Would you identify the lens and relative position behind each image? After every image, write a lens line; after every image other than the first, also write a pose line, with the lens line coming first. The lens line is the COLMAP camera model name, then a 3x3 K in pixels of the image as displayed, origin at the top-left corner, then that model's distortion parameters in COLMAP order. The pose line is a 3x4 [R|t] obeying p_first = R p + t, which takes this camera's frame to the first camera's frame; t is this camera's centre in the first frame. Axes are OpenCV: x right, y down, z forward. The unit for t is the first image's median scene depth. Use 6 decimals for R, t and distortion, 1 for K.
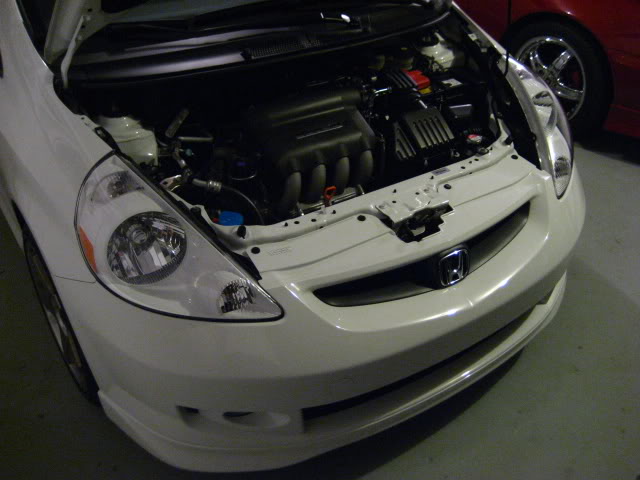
lens RADIAL K [[671.0, 0, 318.0], [0, 671.0, 237.4], [0, 0, 1]] dist [-0.078918, 0.000000]
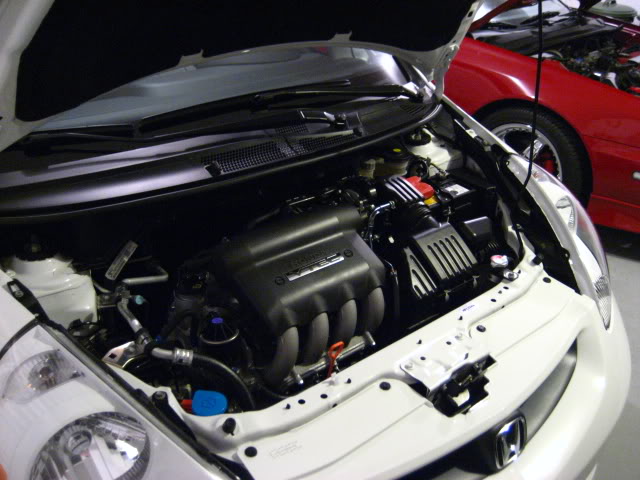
lens RADIAL K [[671.0, 0, 320.1], [0, 671.0, 242.4], [0, 0, 1]] dist [-0.078918, 0.000000]
pose [[0.991692, -0.042708, 0.121341, -0.082566], [0.055683, 0.992844, -0.105640, -0.103871], [-0.115961, 0.111519, 0.986973, 0.242959]]
